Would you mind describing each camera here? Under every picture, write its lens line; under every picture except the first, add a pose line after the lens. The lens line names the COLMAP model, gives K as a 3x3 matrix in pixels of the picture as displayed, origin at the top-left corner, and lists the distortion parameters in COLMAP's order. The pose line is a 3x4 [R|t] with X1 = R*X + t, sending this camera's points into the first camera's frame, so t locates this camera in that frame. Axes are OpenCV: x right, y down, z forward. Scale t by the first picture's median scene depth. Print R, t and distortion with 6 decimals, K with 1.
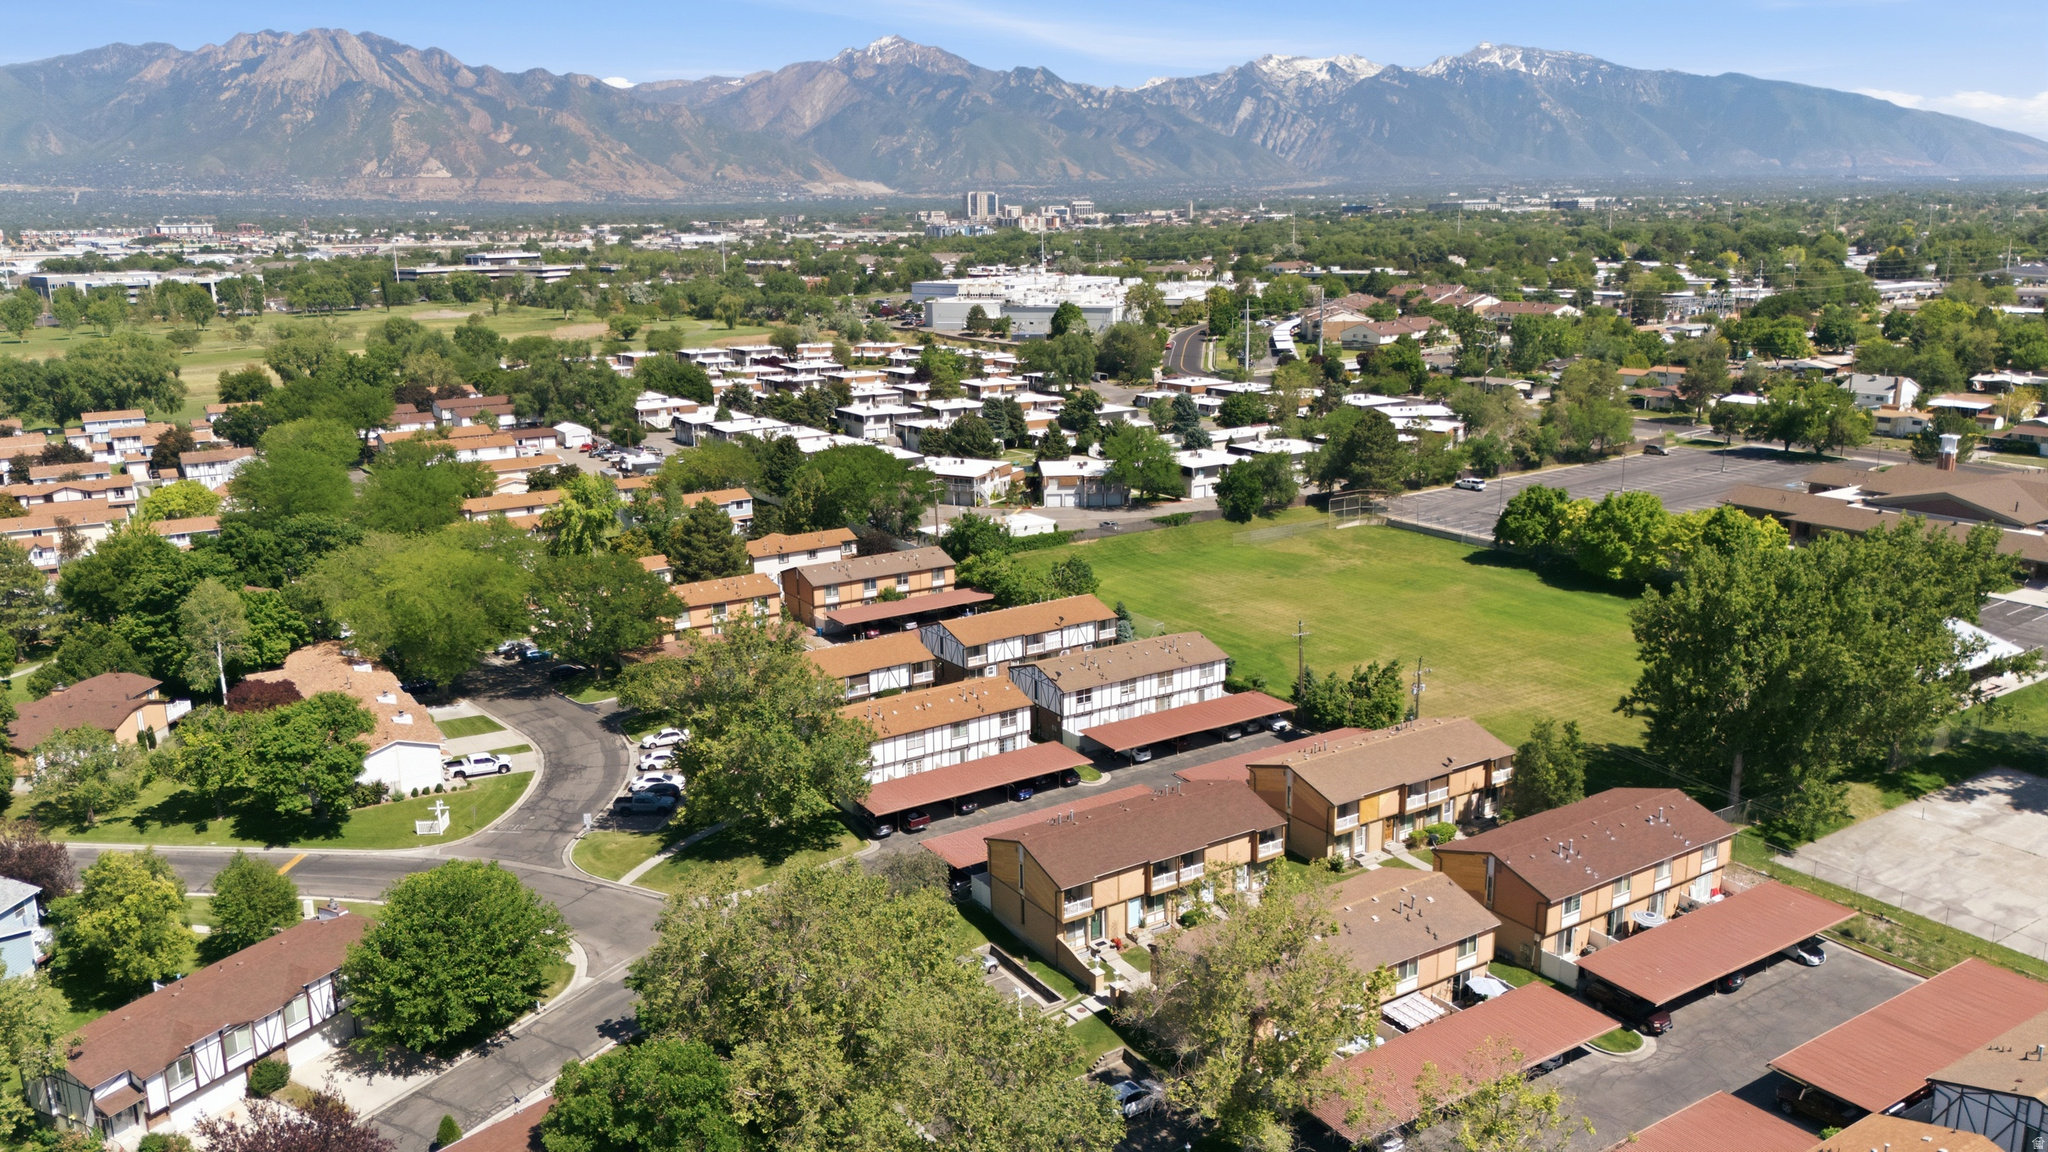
lens RADIAL K [[1495.9, 0, 1024.0], [0, 1495.9, 576.0], [0, 0, 1]] dist [0.174007, -0.417997]
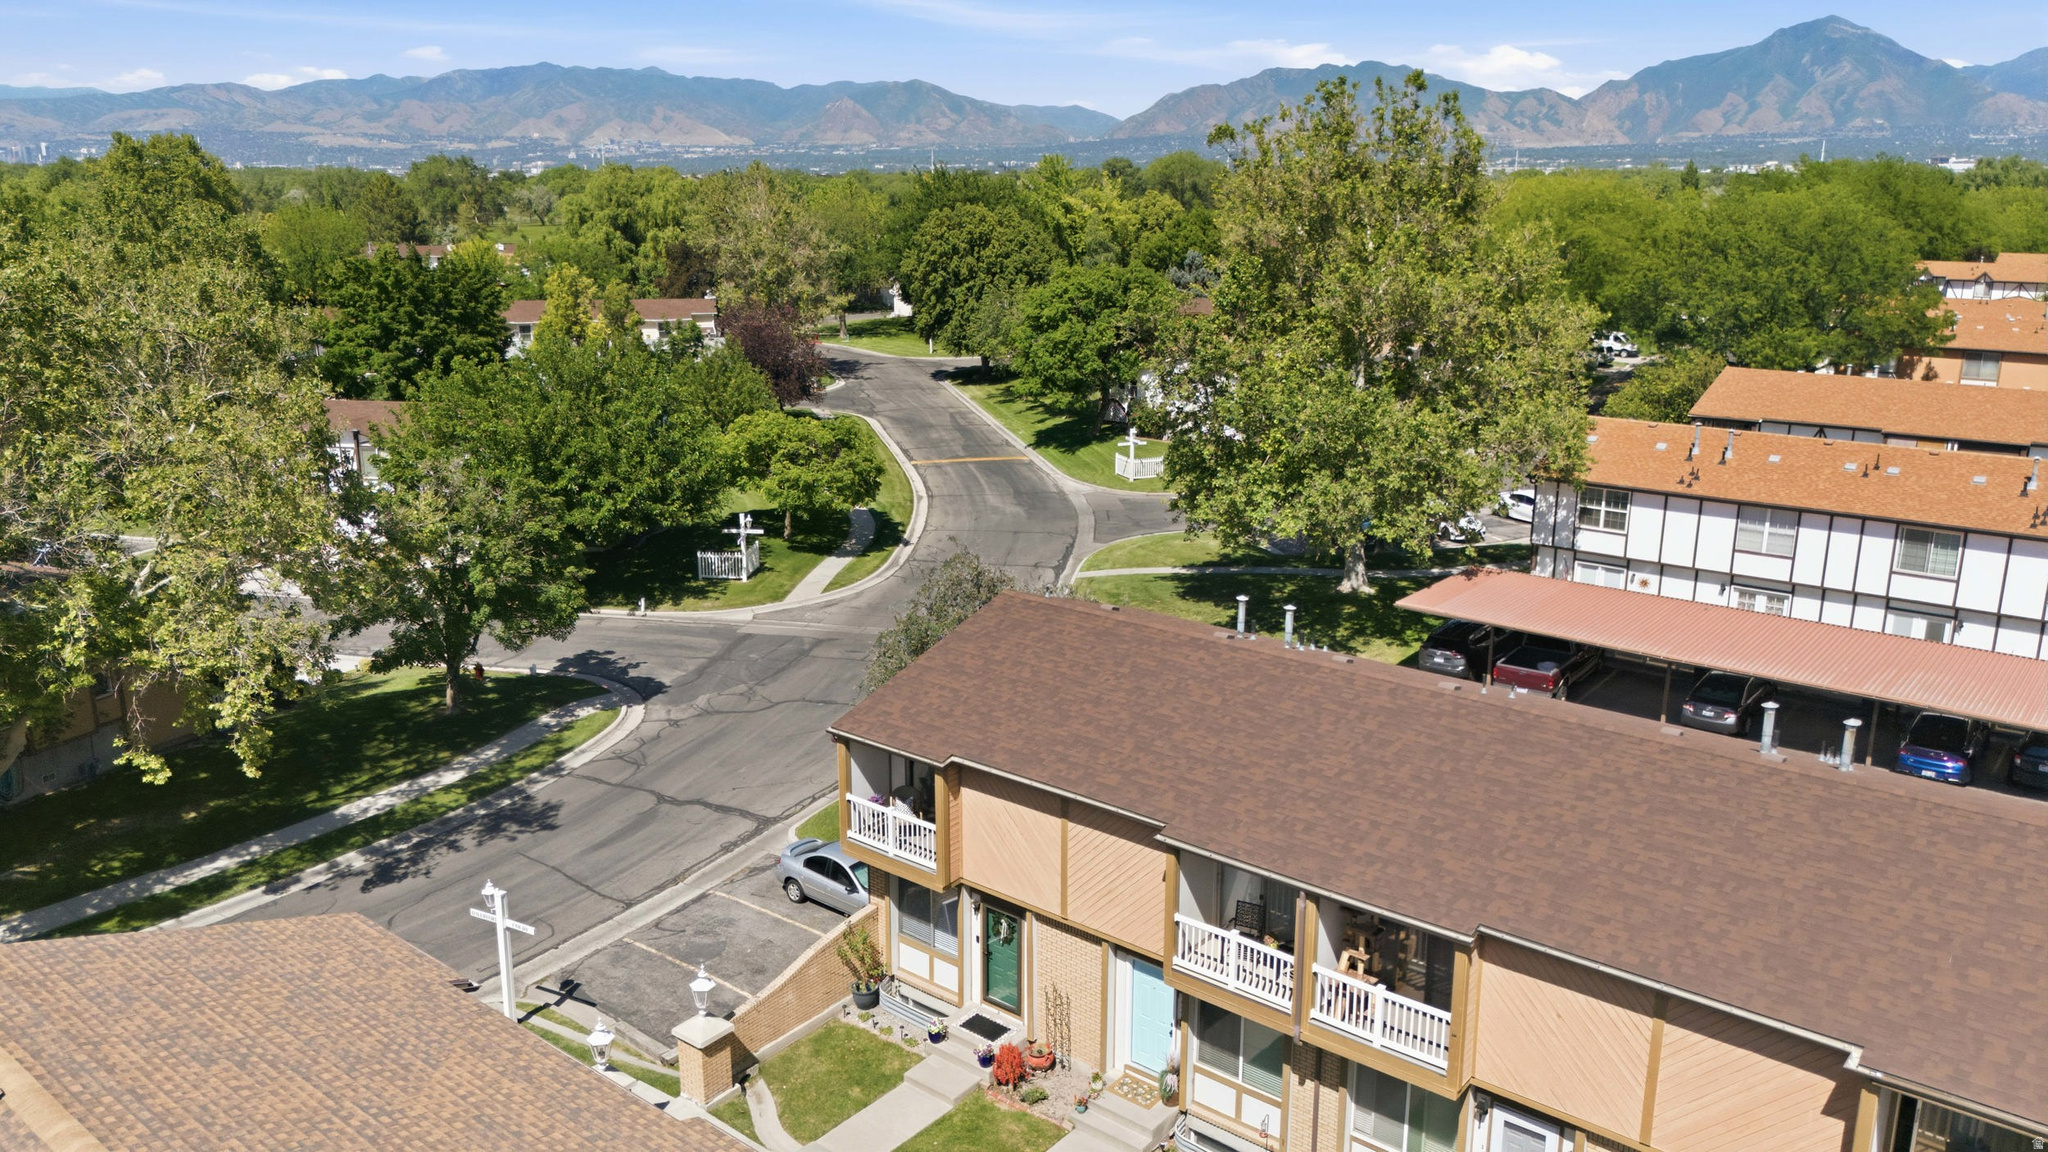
lens RADIAL K [[1518.0, 0, 1024.0], [0, 1518.0, 576.0], [0, 0, 1]] dist [0.054327, -0.045617]
pose [[0.307035, 0.258657, -0.915874, 0.222287], [-0.228842, 0.954188, 0.192761, 0.090576], [0.923775, 0.150406, 0.352161, 0.715595]]
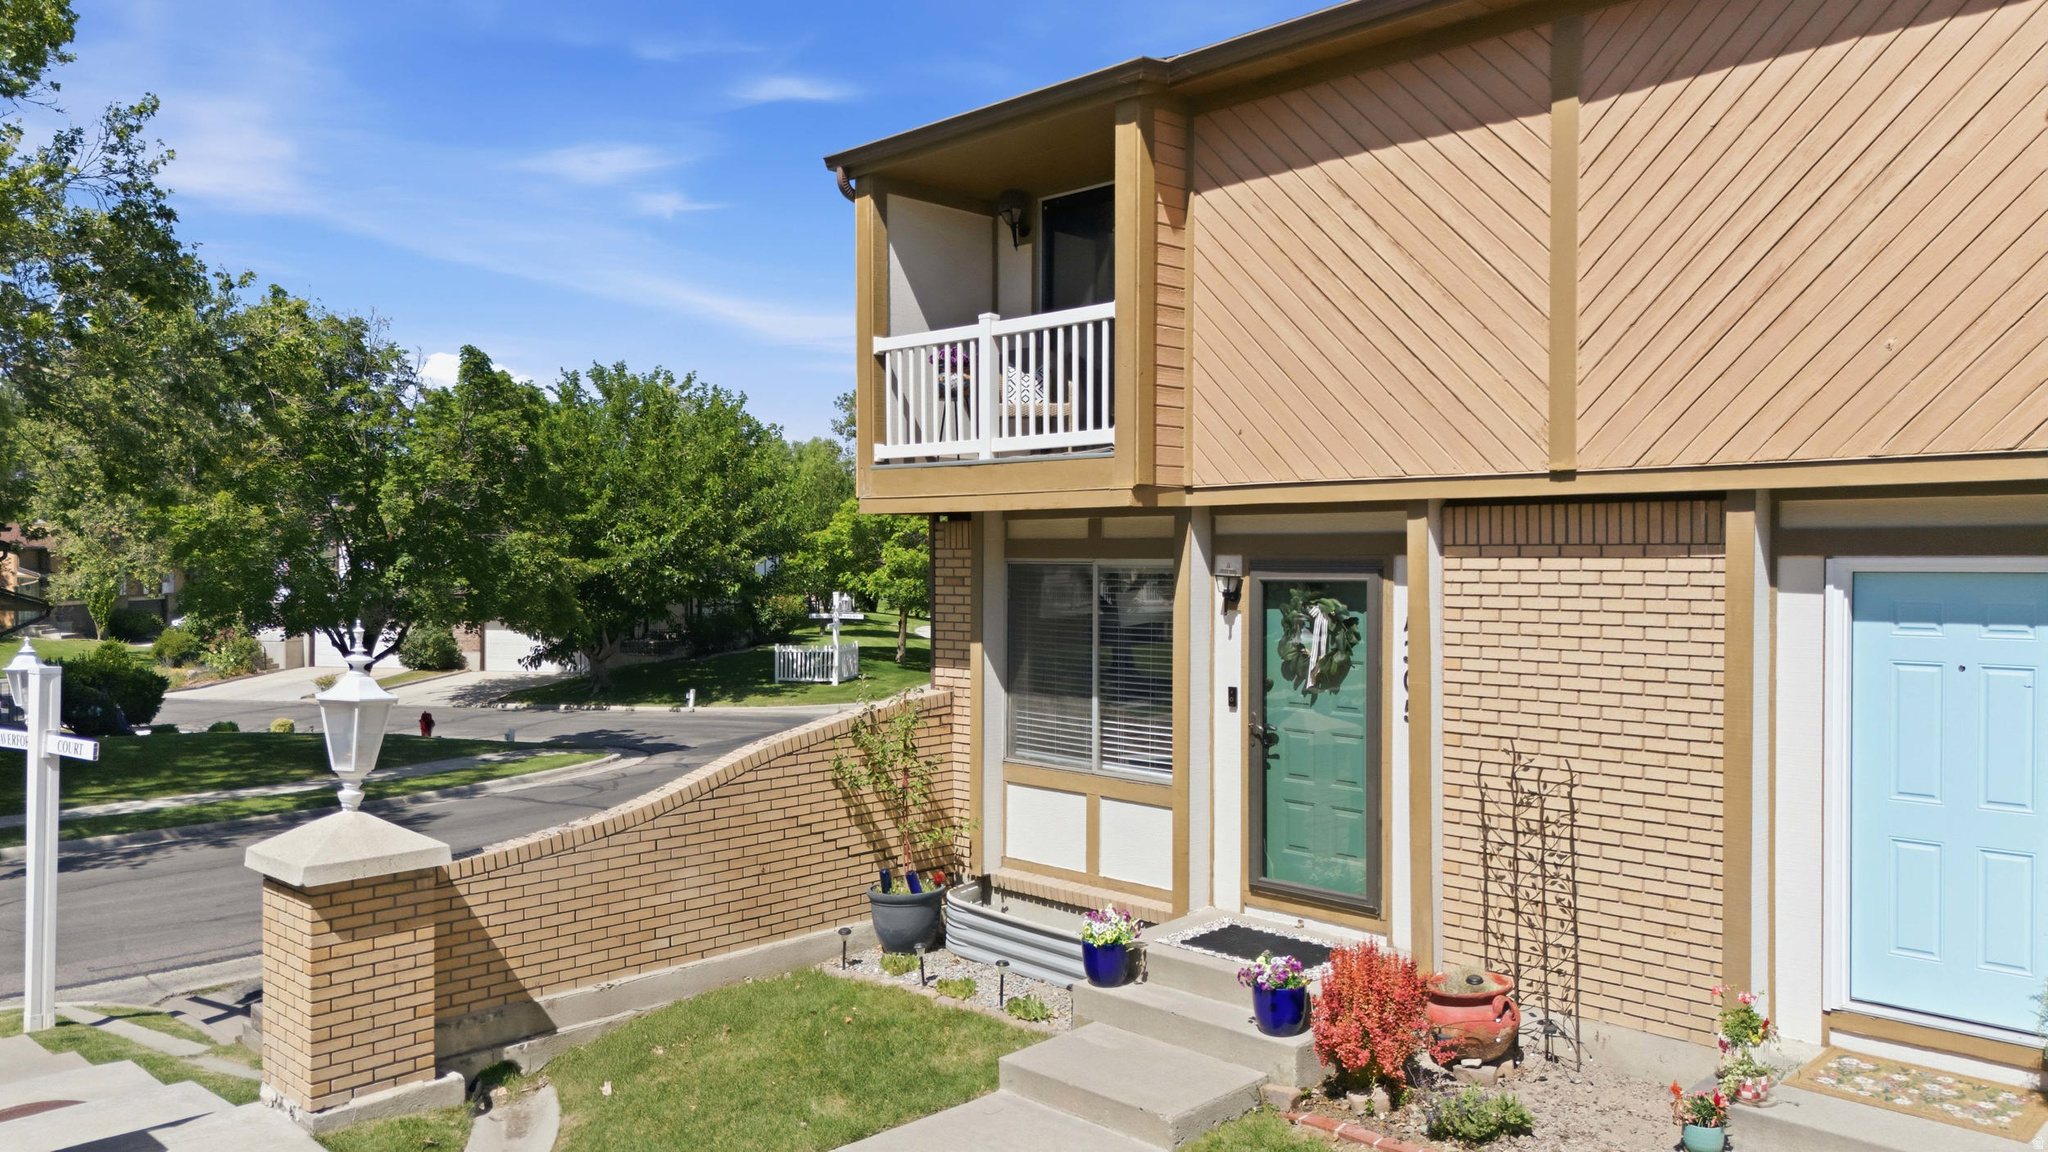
lens RADIAL K [[1532.0, 0, 996.2], [0, 1532.0, 574.7], [0, 0, 1]] dist [0.055014, -0.002534]
pose [[0.189080, 0.024246, -0.981662, 0.104155], [-0.235149, 0.971726, -0.021292, 0.182186], [0.953391, 0.234863, 0.189435, 0.767824]]
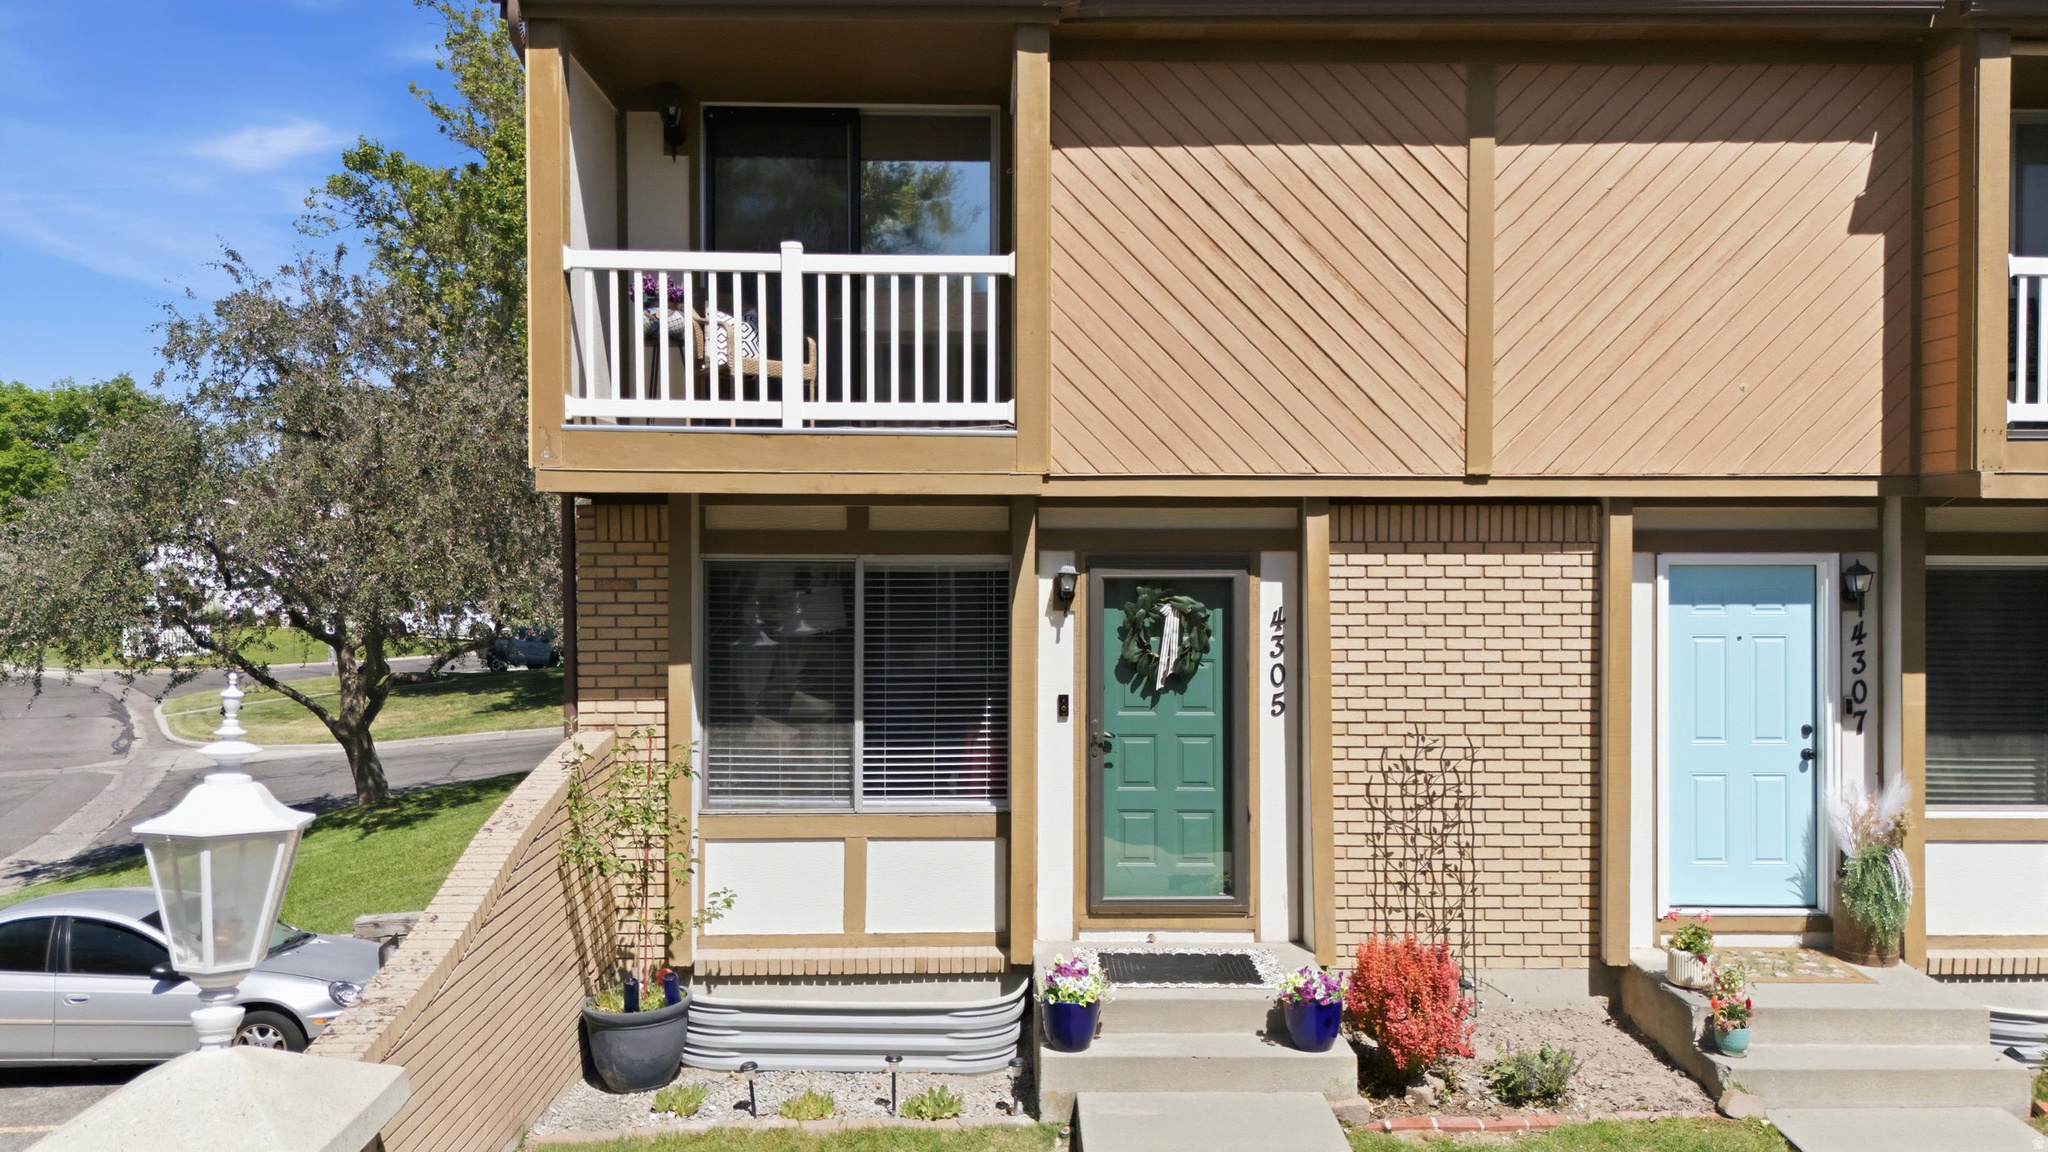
lens RADIAL K [[1502.1, 0, 1024.0], [0, 1502.1, 576.0], [0, 0, 1]] dist [0.126491, -0.199654]
pose [[0.852939, 0.018196, -0.521693, 0.067382], [-0.134588, 0.973270, -0.186097, 0.190589], [0.504361, 0.228943, 0.832589, 0.736846]]
